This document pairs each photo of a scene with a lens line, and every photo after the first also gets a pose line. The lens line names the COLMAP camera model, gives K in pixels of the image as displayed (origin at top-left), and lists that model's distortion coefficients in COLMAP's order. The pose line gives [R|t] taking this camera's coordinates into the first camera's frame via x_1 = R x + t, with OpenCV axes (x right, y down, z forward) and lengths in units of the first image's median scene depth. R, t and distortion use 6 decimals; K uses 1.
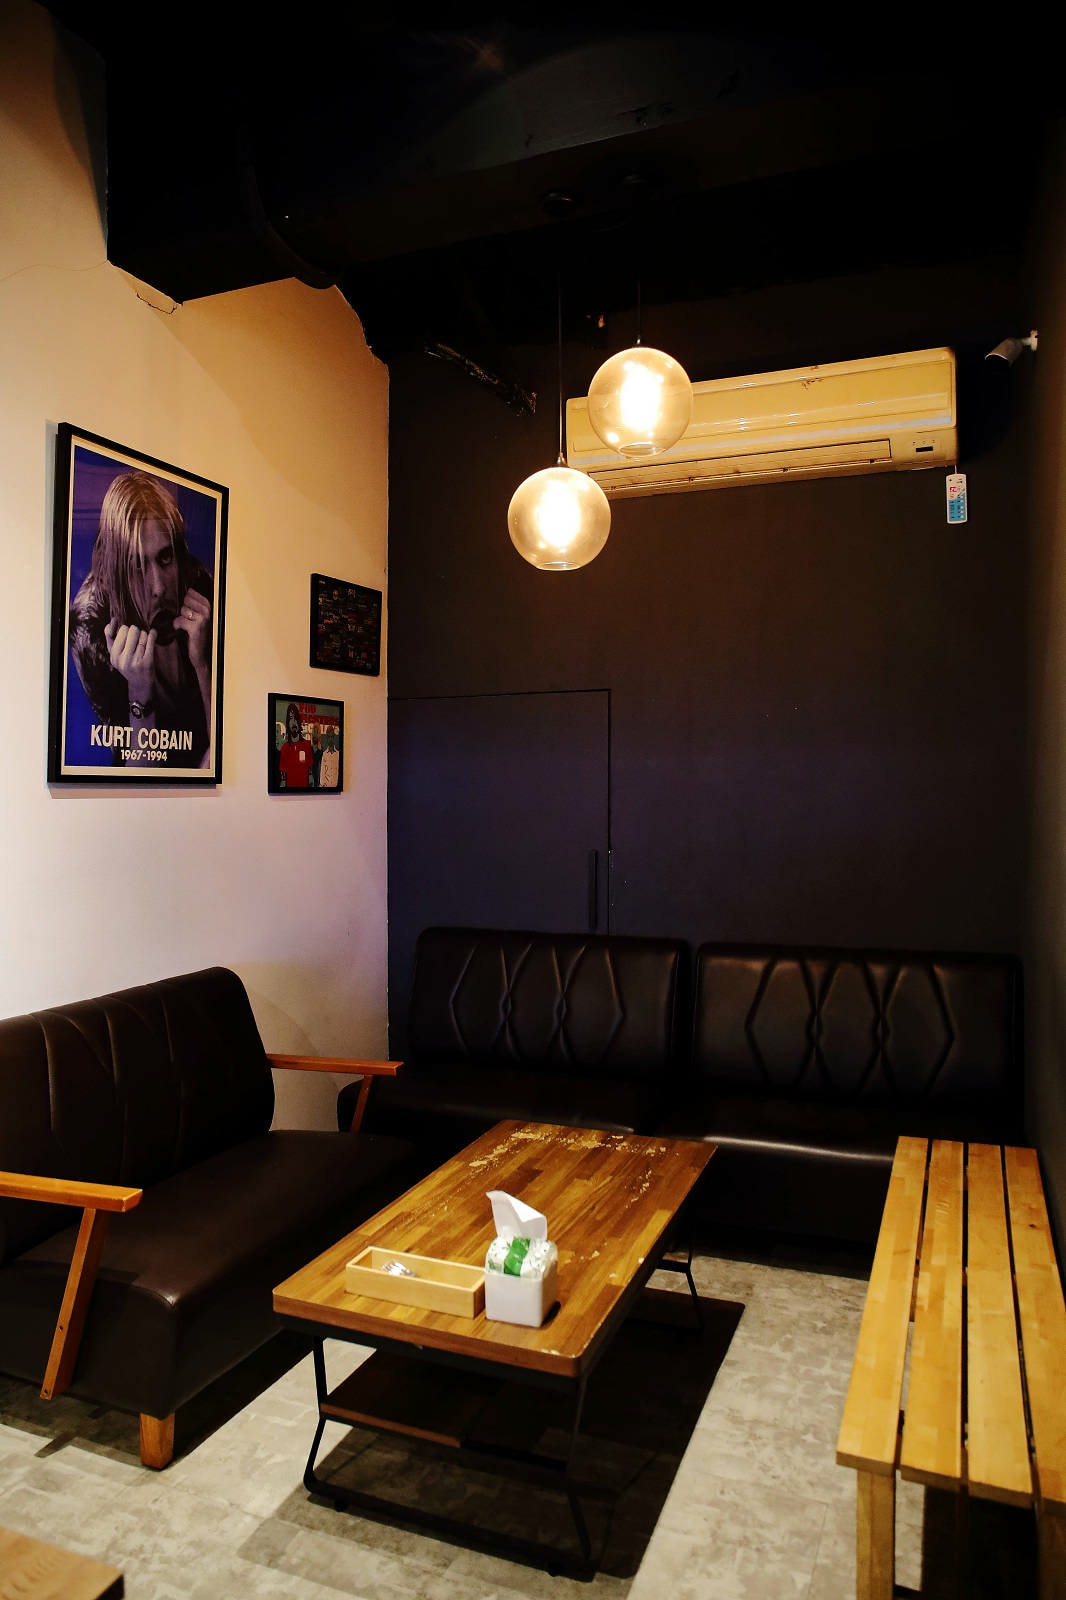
lens RADIAL K [[1070.9, 0, 533.0], [0, 1070.9, 800.0], [0, 0, 1]] dist [-0.110134, 0.085817]
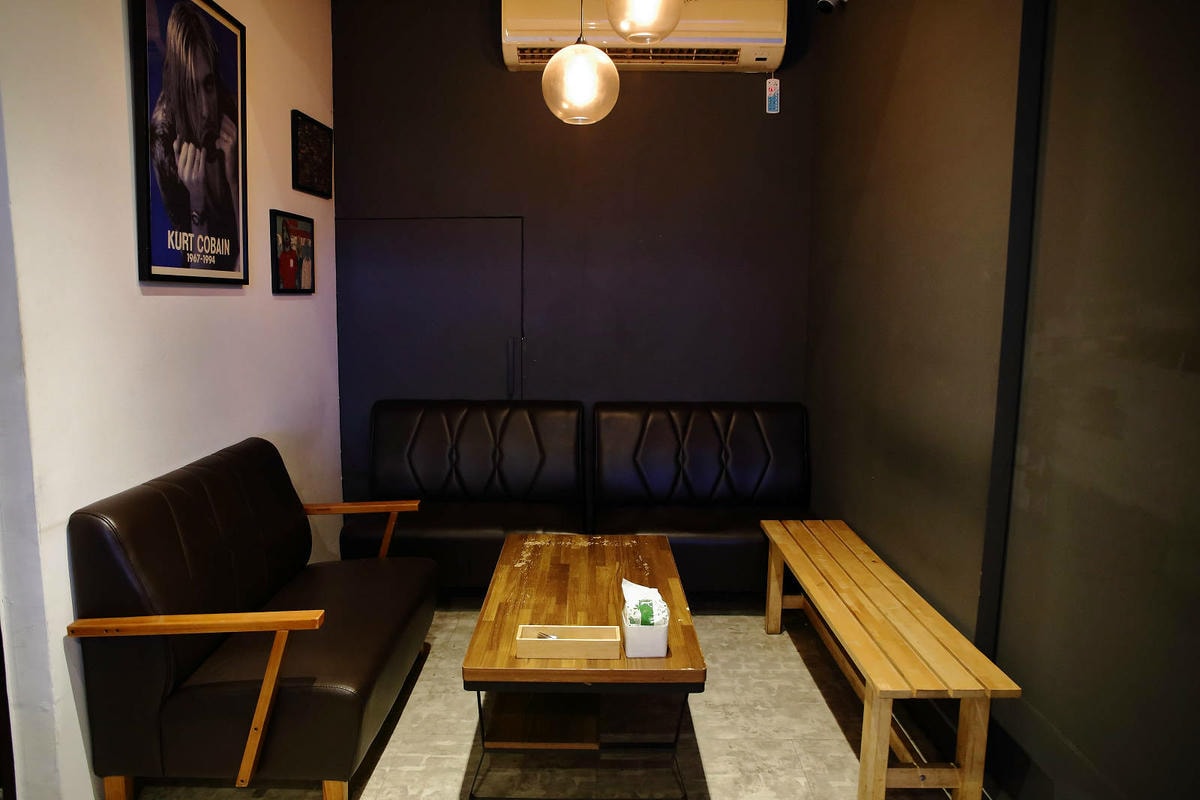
lens RADIAL K [[799.8, 0, 604.4], [0, 799.8, 401.3], [0, 0, 1]] dist [-0.105772, 0.085296]
pose [[0.927637, -0.040155, 0.371319, -0.285248], [-0.003964, 0.993089, 0.117299, 0.010931], [-0.373463, -0.110283, 0.921066, 0.029904]]
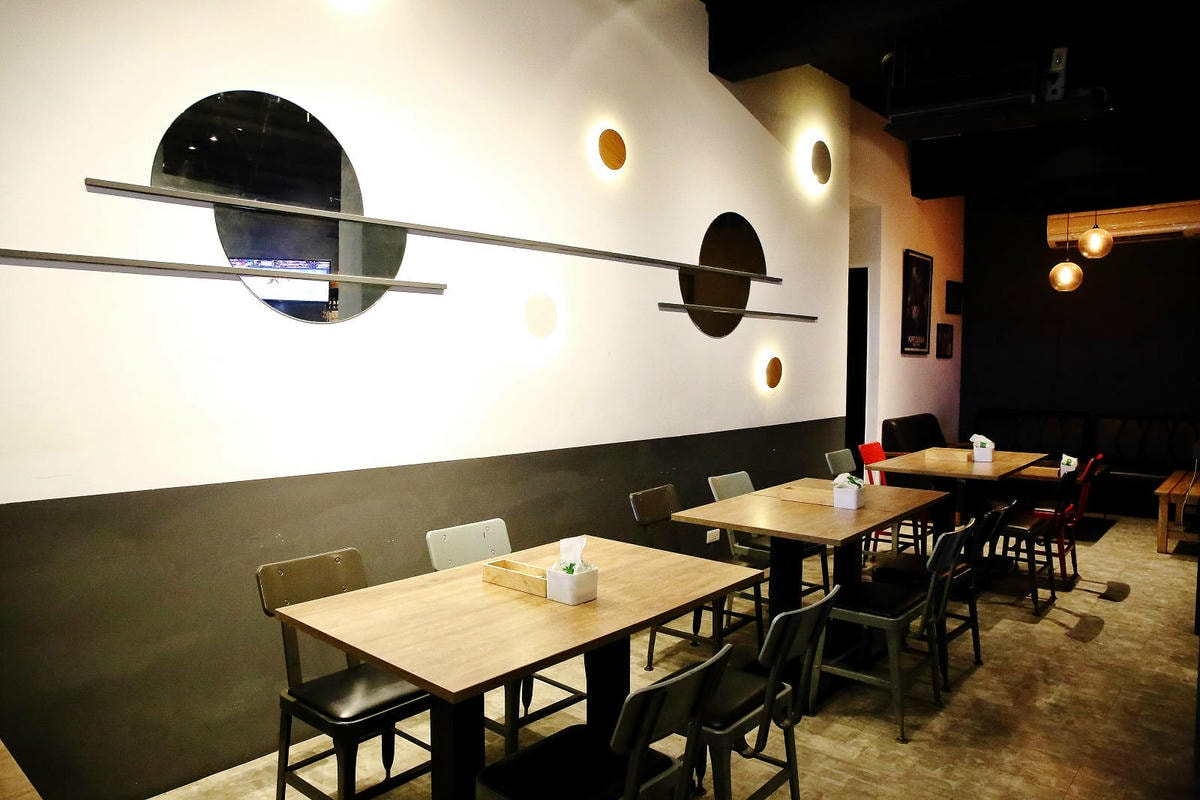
lens RADIAL K [[803.2, 0, 597.3], [0, 803.2, 411.1], [0, 0, 1]] dist [-0.110134, 0.085817]
pose [[0.939772, 0.023867, -0.340967, -0.462731], [-0.009473, 0.998995, 0.043819, 0.065973], [0.341670, -0.037950, 0.939054, -1.668217]]
